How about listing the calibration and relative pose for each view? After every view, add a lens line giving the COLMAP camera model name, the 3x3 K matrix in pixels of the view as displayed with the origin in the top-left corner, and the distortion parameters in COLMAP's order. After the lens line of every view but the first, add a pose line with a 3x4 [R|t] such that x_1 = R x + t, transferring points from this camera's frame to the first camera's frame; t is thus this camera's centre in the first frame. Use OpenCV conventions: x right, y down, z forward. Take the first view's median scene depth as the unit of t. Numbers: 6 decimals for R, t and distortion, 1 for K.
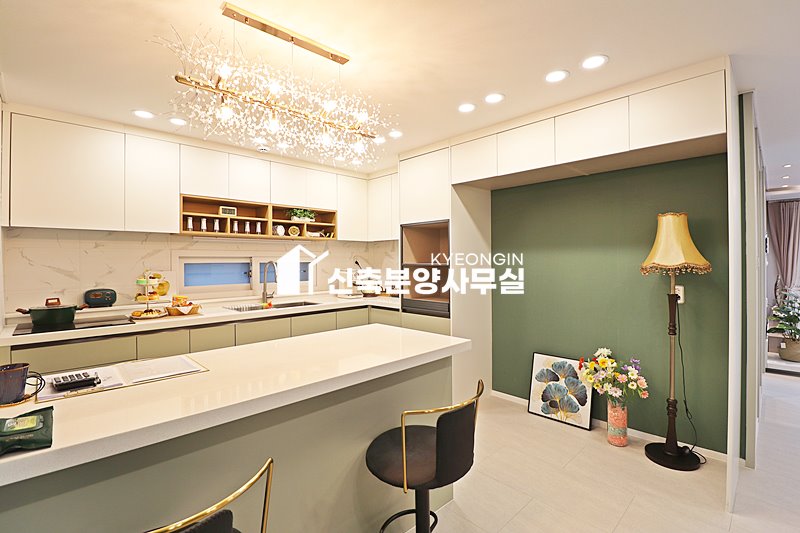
lens RADIAL K [[370.5, 0, 404.9], [0, 370.5, 262.5], [0, 0, 1]] dist [-0.006054, -0.008230]
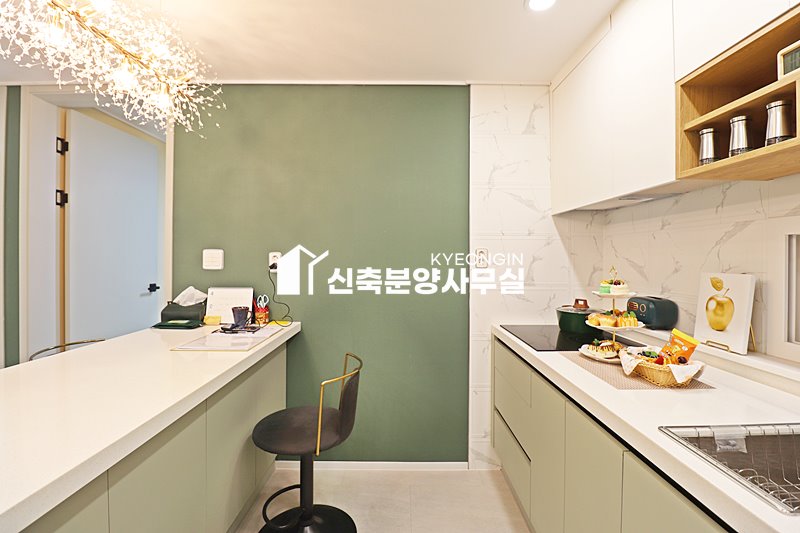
lens RADIAL K [[370.5, 0, 399.9], [0, 370.5, 261.7], [0, 0, 1]] dist [-0.006054, -0.008230]
pose [[-0.706205, 0.009139, -0.707948, -0.105249], [0.001678, 0.999935, 0.011235, 0.005707], [0.708005, 0.006746, -0.706175, 1.056923]]
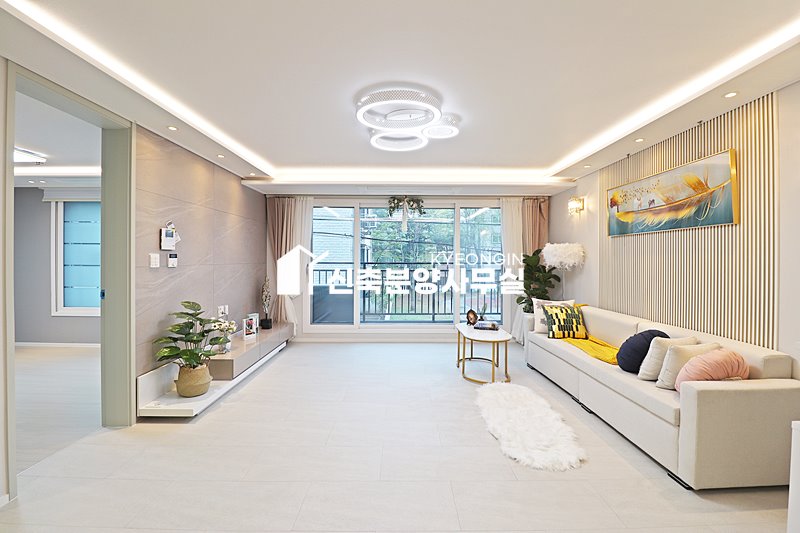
lens RADIAL K [[370.5, 0, 401.8], [0, 370.5, 262.2], [0, 0, 1]] dist [-0.006054, -0.008230]
pose [[0.696125, 0.003818, 0.717910, 1.139006], [-0.007169, 0.999973, 0.001634, -0.009227], [-0.717884, -0.006284, 0.696134, 0.221250]]
